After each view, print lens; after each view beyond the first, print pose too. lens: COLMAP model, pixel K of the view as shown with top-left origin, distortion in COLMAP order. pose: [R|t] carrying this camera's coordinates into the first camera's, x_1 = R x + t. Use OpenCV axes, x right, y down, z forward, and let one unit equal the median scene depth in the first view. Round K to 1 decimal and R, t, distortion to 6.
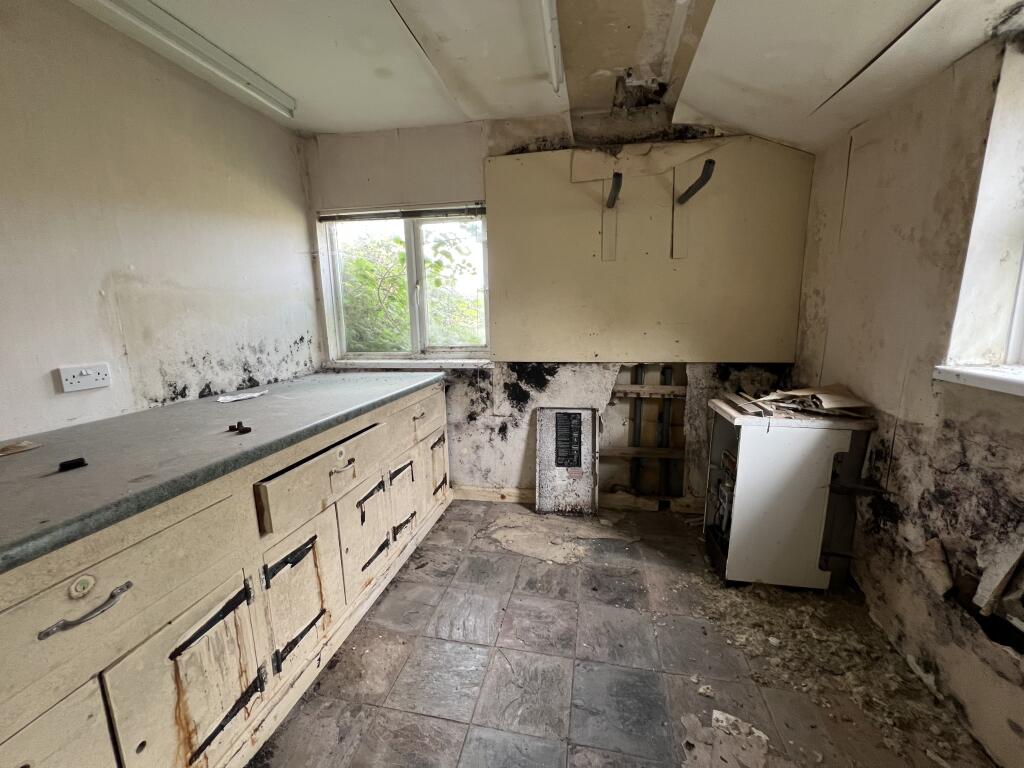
lens RADIAL K [[414.1, 0, 511.9], [0, 414.1, 386.0], [0, 0, 1]] dist [-0.002262, -0.000237]
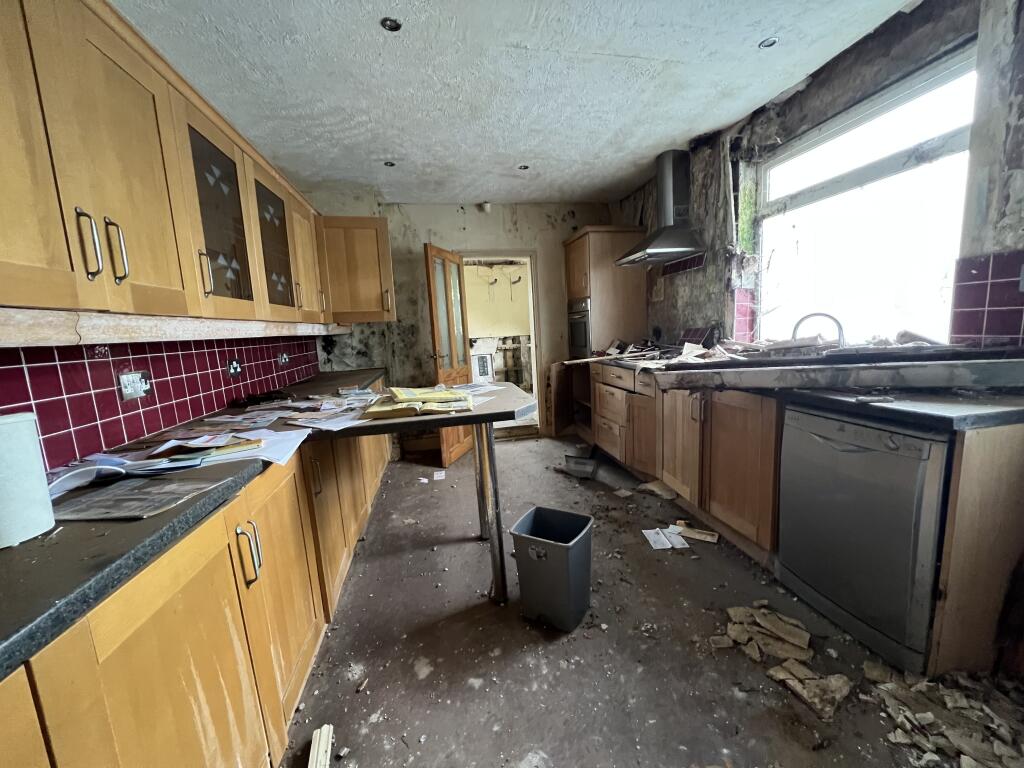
lens RADIAL K [[414.1, 0, 513.5], [0, 414.1, 385.0], [0, 0, 1]] dist [-0.002262, -0.000237]
pose [[0.927101, -0.085365, 0.364961, -0.702123], [0.100776, 0.994635, -0.023354, 0.344652], [-0.361009, 0.058431, 0.930730, -1.652824]]
